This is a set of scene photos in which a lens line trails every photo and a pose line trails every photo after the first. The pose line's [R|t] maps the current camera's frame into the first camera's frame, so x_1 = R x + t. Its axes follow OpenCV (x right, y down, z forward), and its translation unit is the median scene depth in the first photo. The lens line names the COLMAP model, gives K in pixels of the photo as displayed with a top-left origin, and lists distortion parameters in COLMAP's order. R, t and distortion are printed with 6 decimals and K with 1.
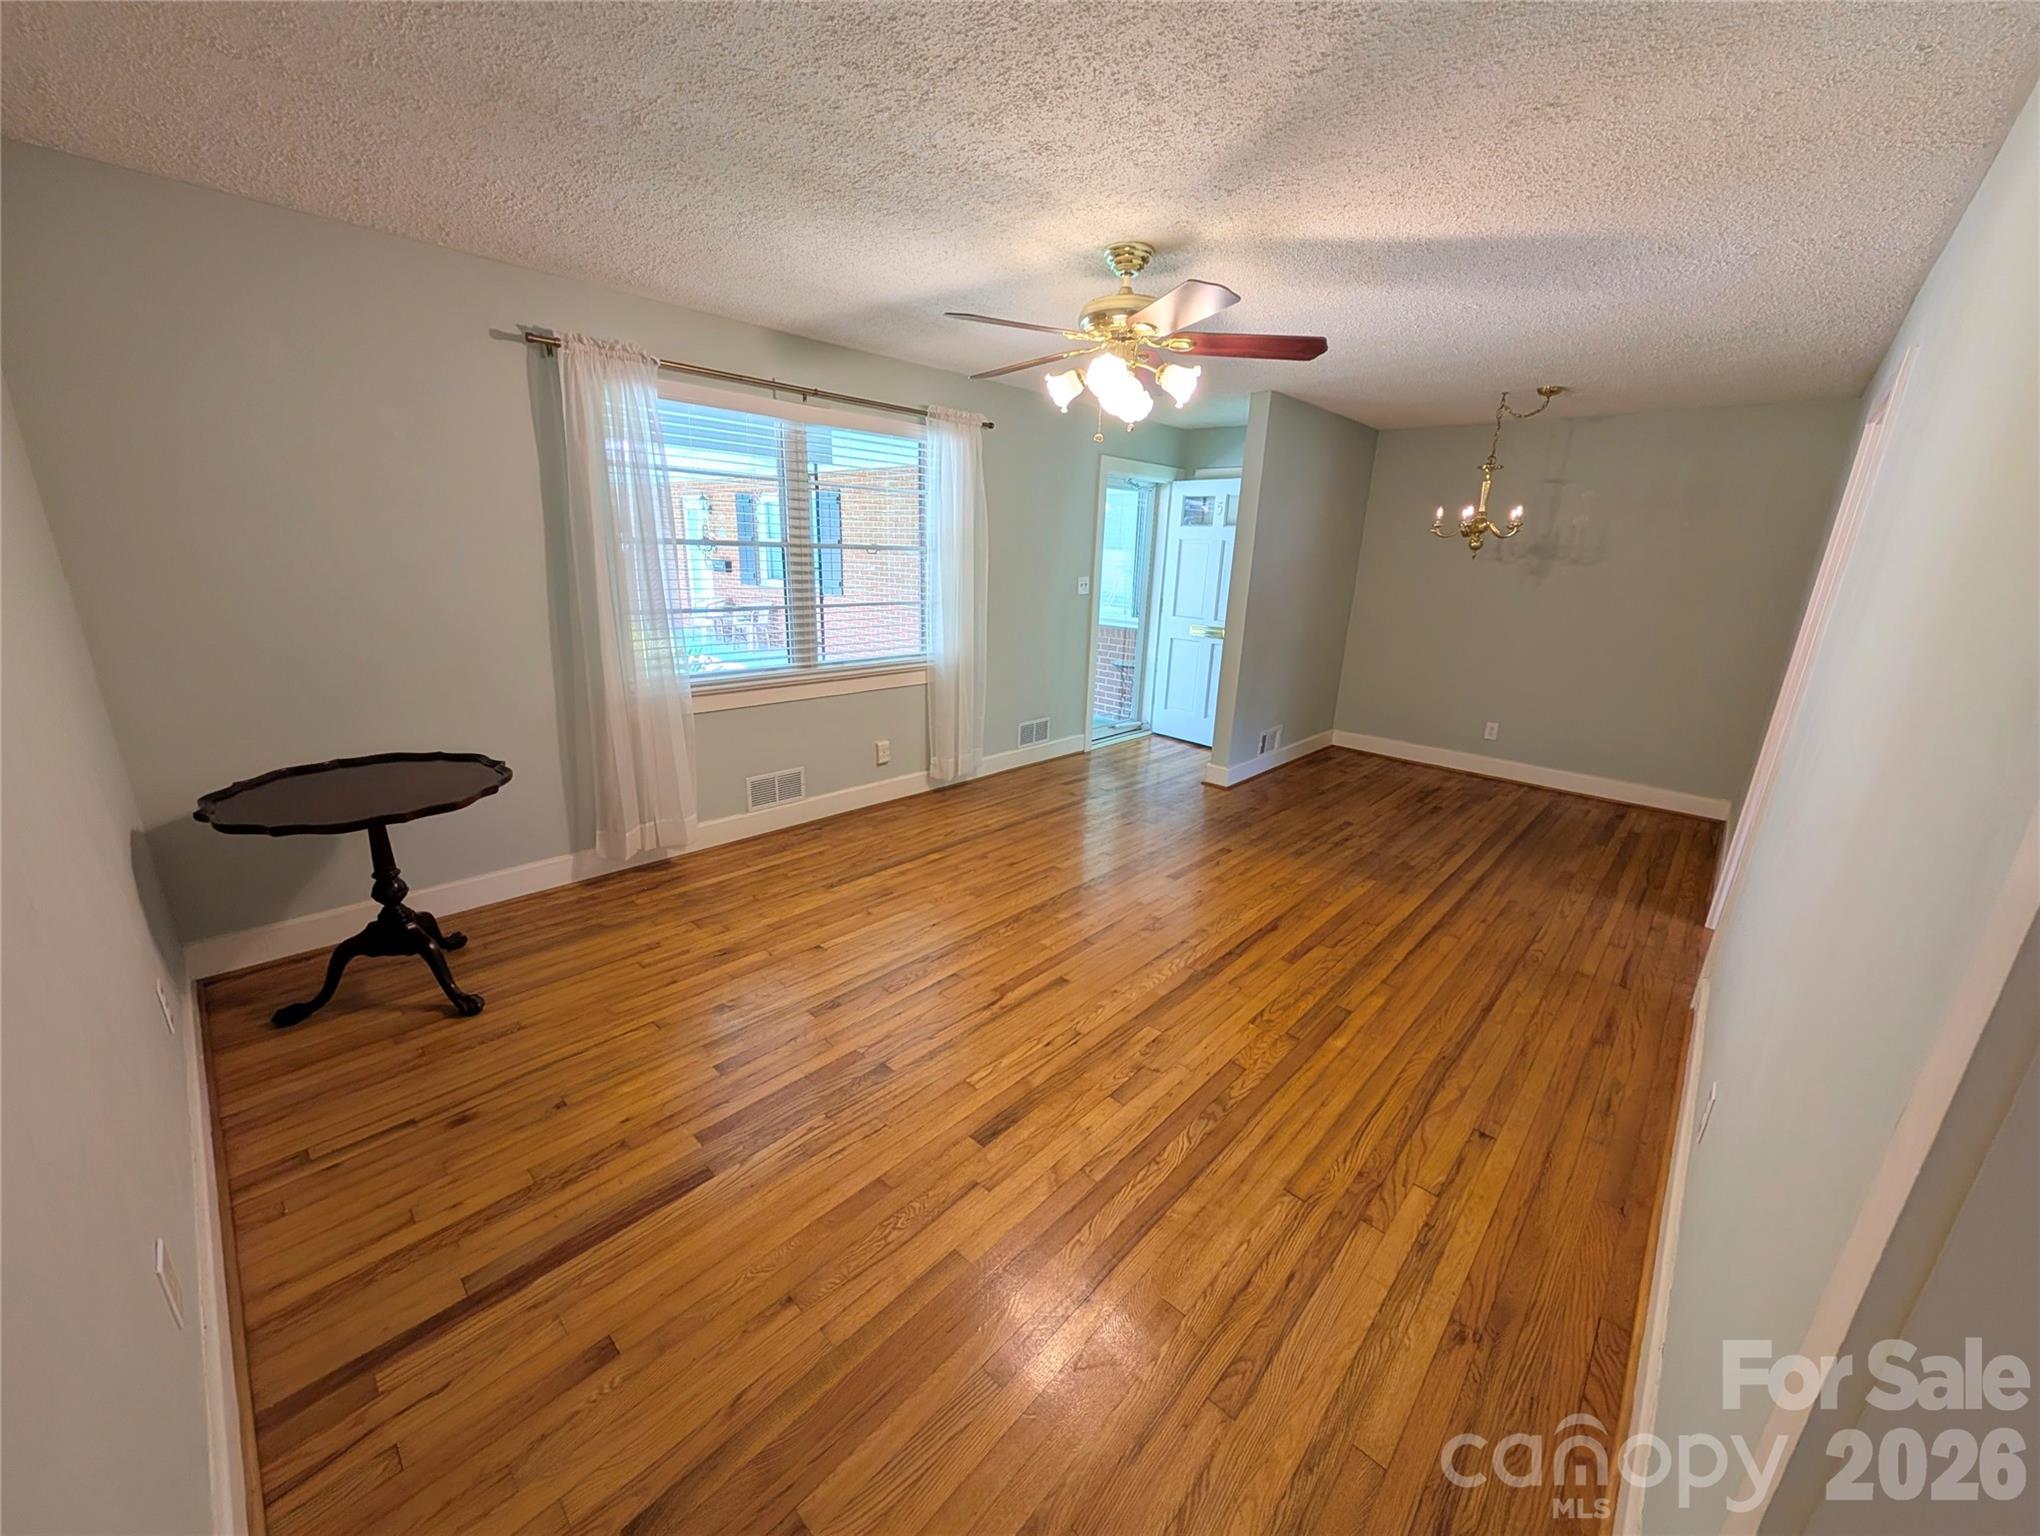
lens RADIAL K [[768.5, 0, 1019.0], [0, 768.5, 773.2], [0, 0, 1]] dist [-0.000539, -0.000076]
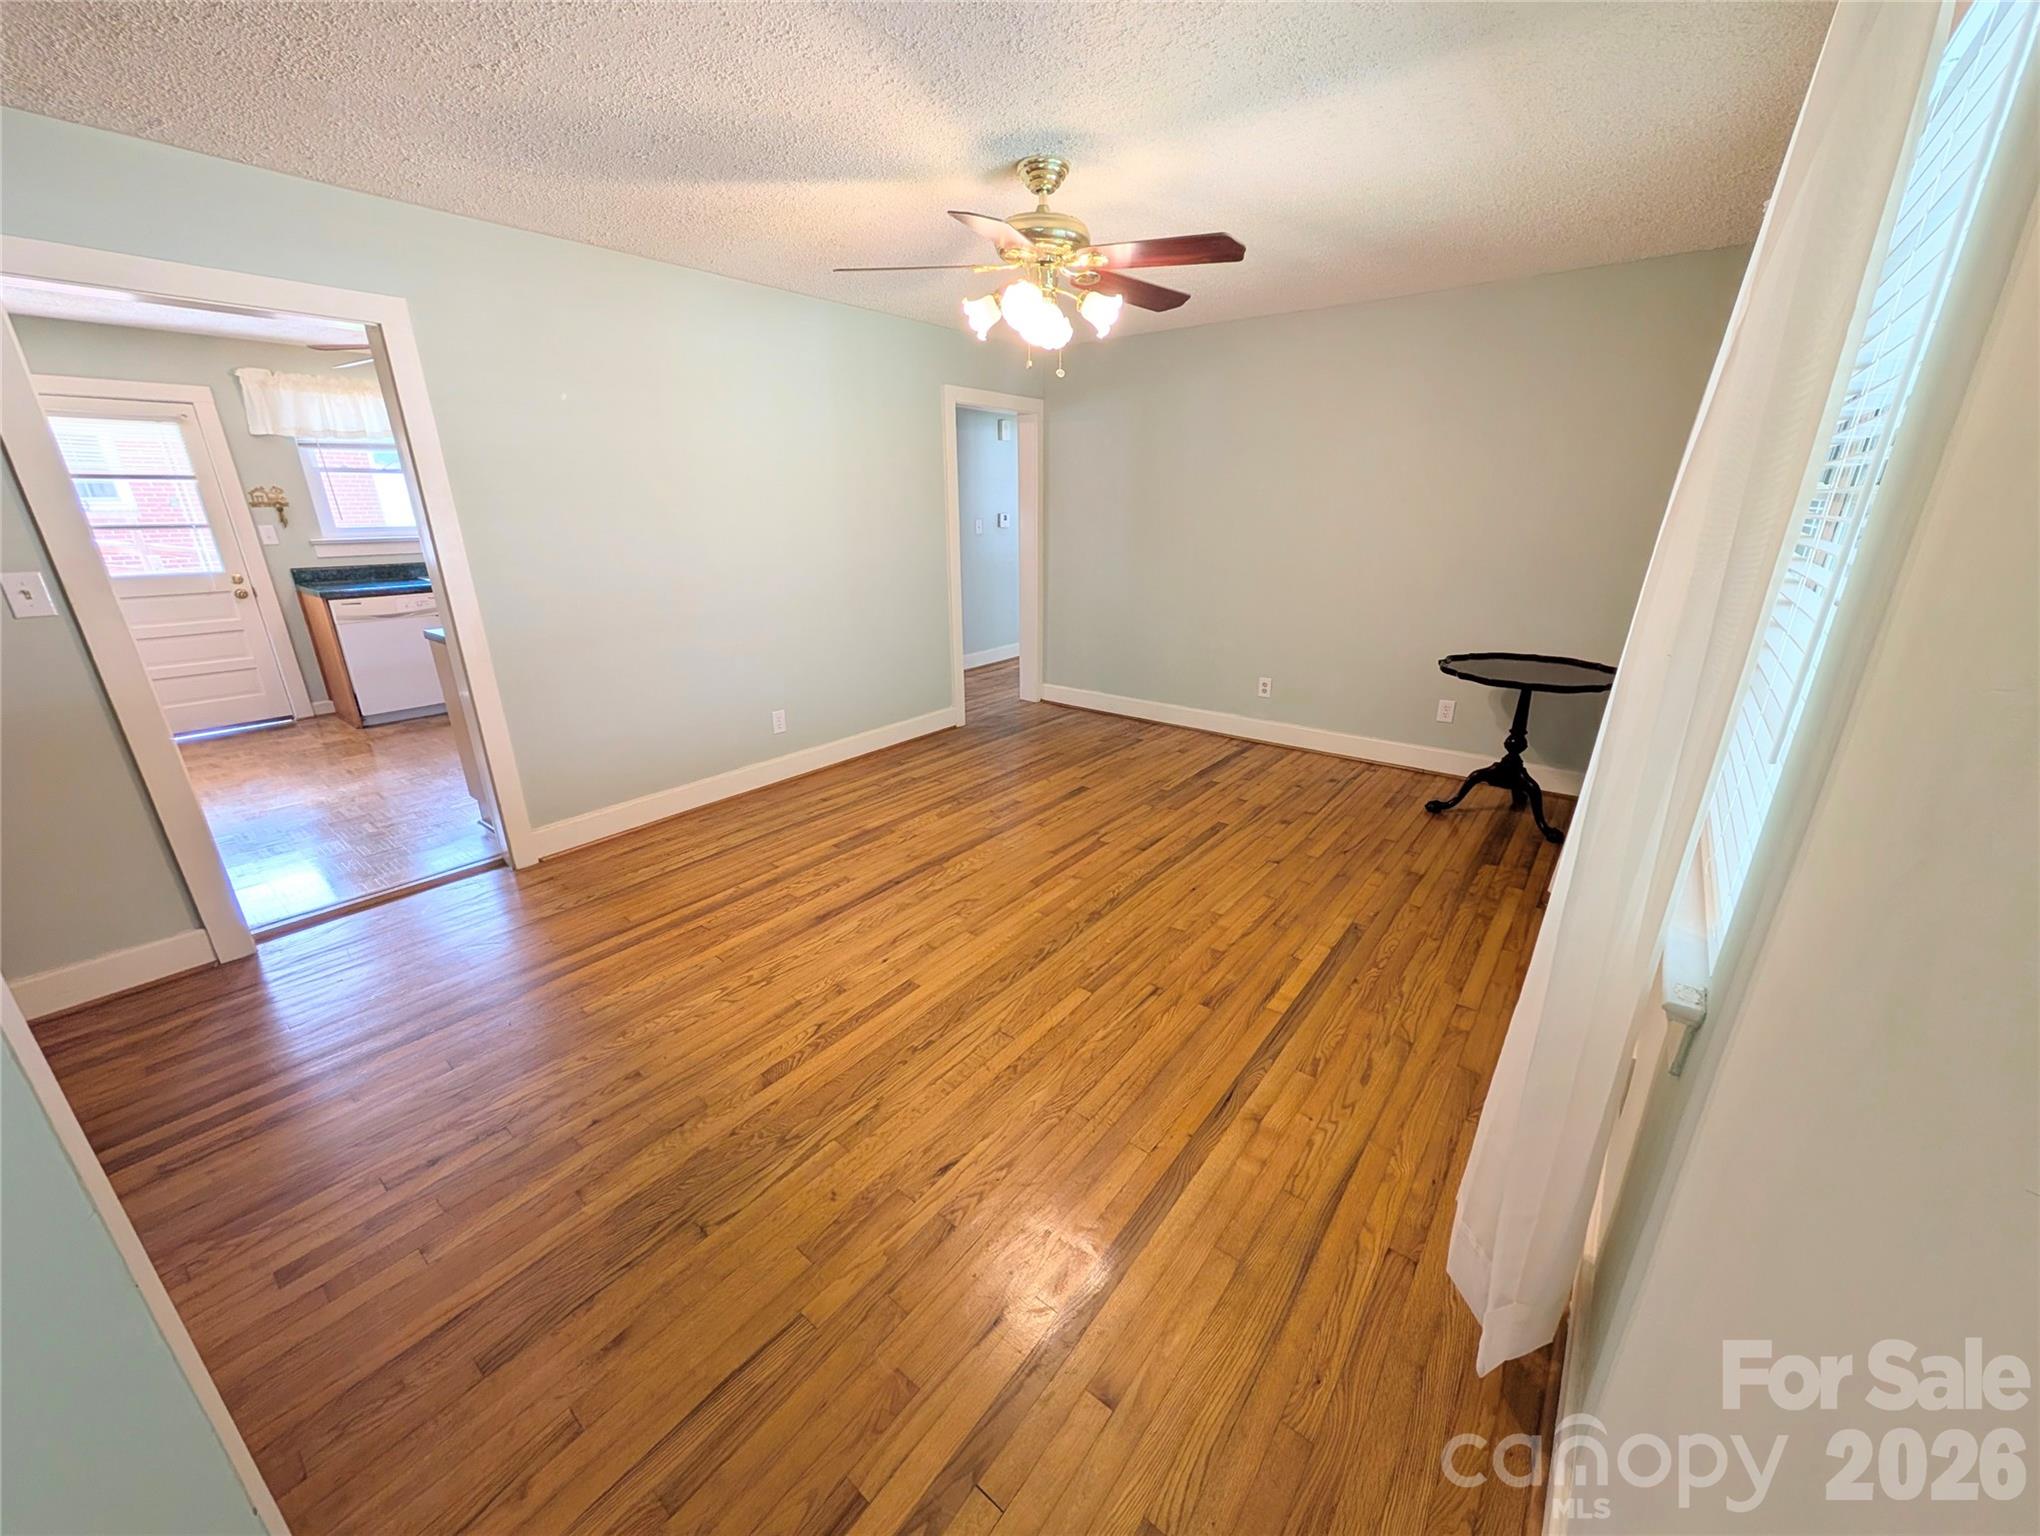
lens RADIAL K [[768.5, 0, 1019.0], [0, 768.5, 773.2], [0, 0, 1]] dist [-0.000539, -0.000076]
pose [[-0.996840, 0.002958, -0.079376, 0.173974], [-0.044233, 0.809343, 0.585668, -0.454545], [0.065975, 0.587329, -0.806655, 1.593149]]
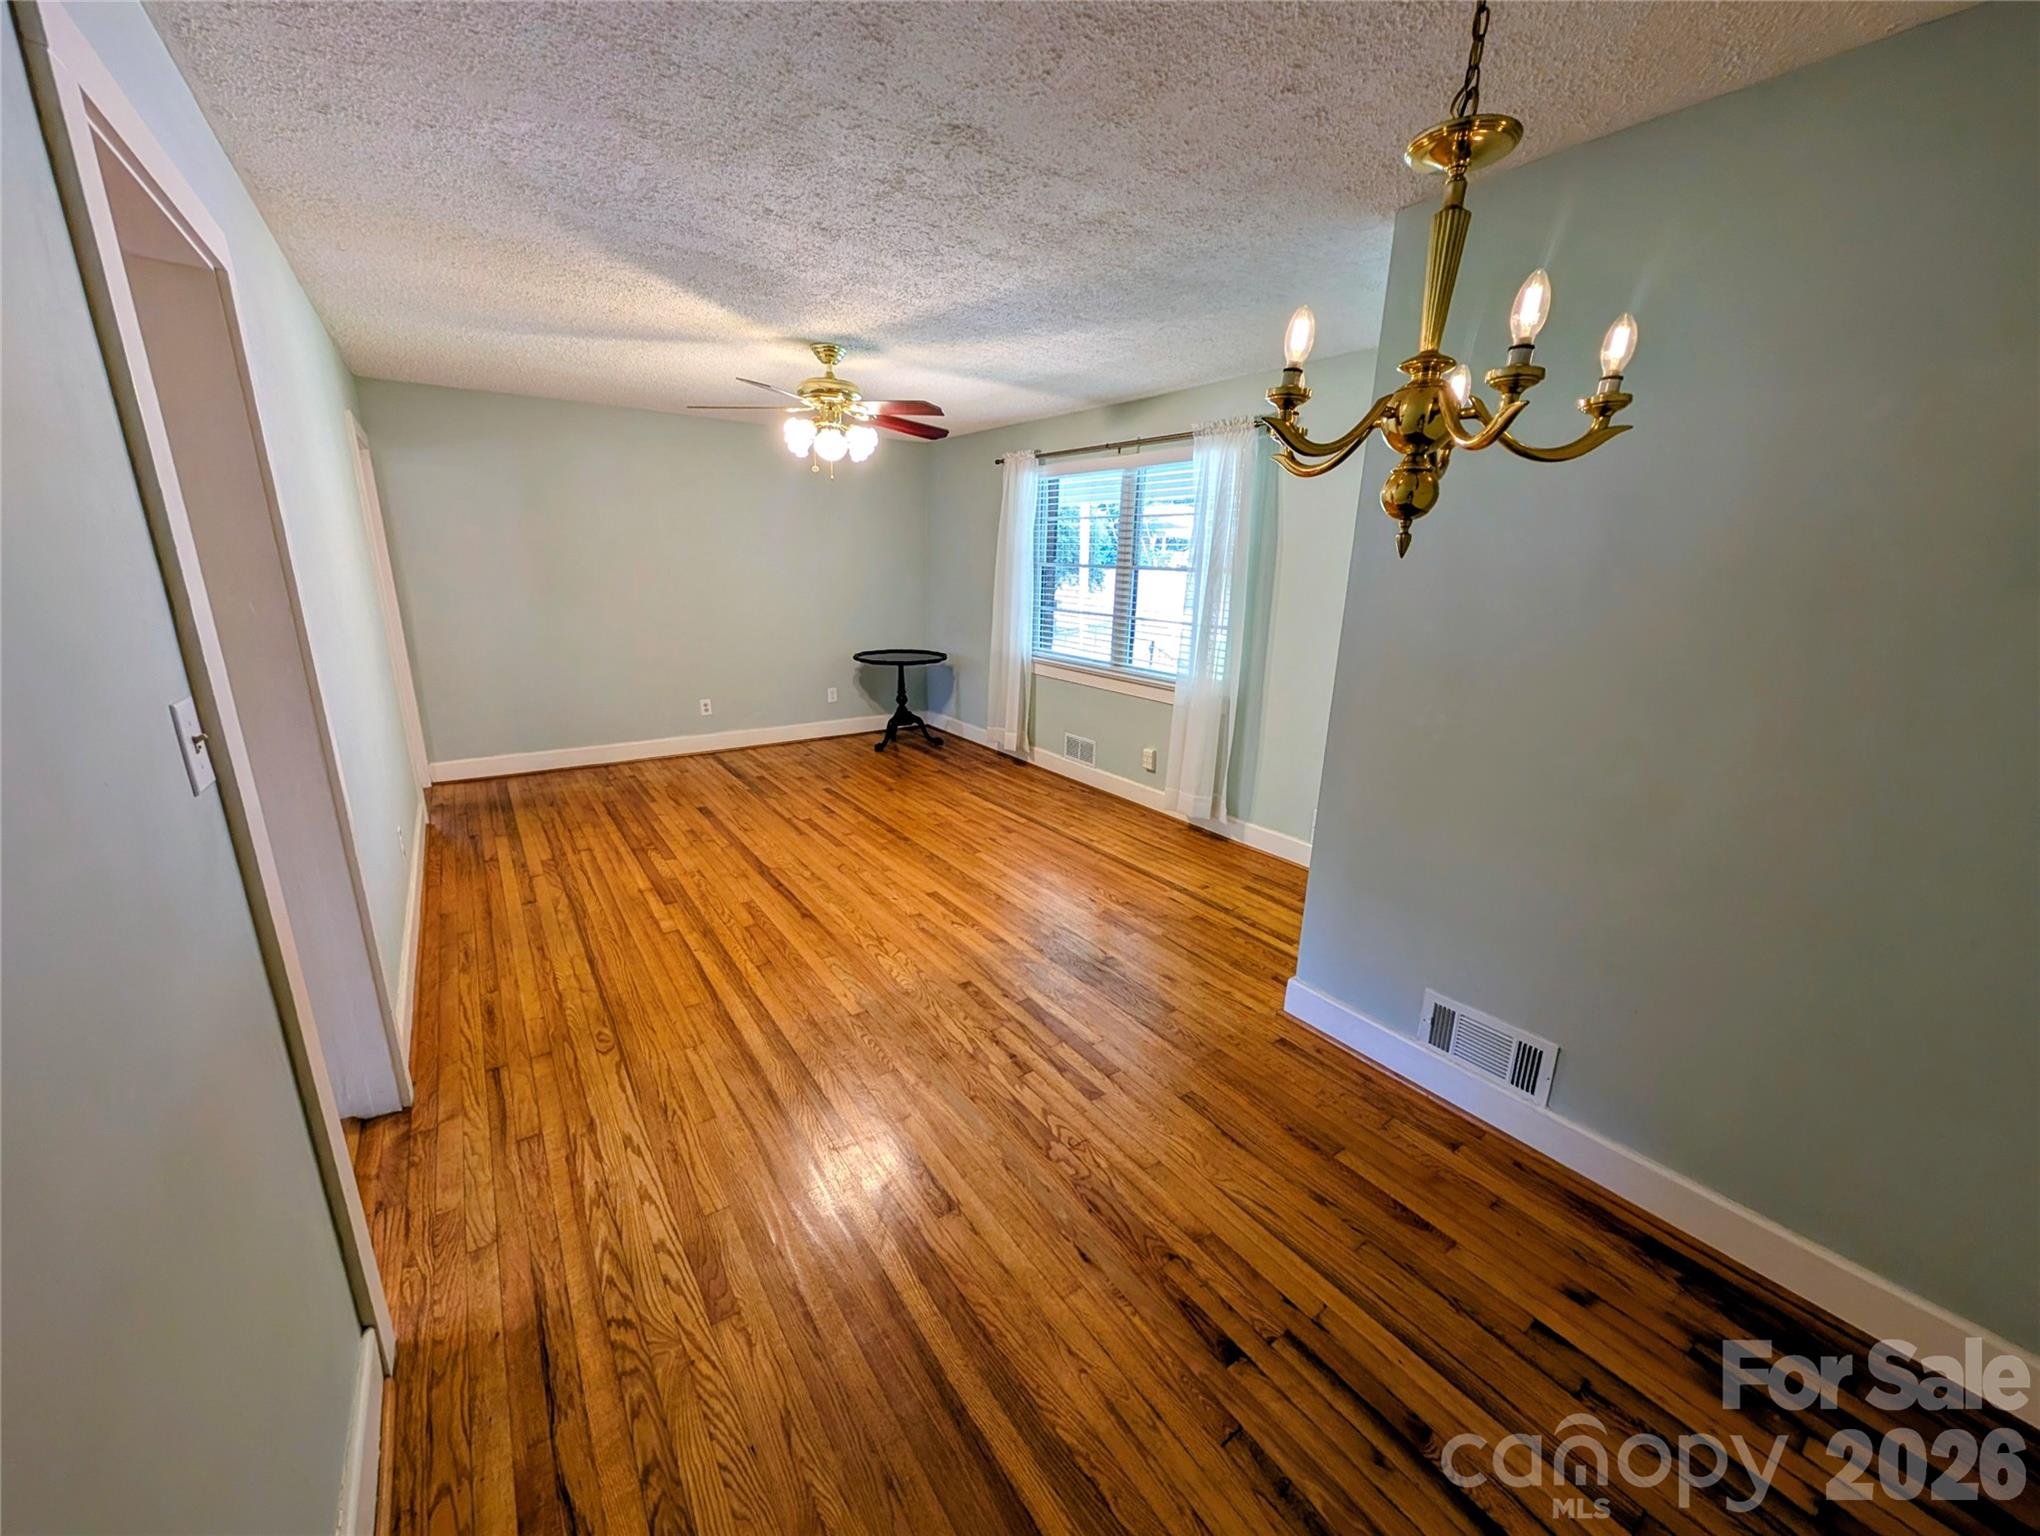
lens RADIAL K [[768.5, 0, 1019.0], [0, 768.5, 773.2], [0, 0, 1]] dist [-0.000539, -0.000076]
pose [[-0.194295, 0.227086, -0.954296, 1.178490], [-0.307927, 0.909542, 0.279131, -0.336803], [0.931359, 0.348087, -0.106794, 1.275504]]
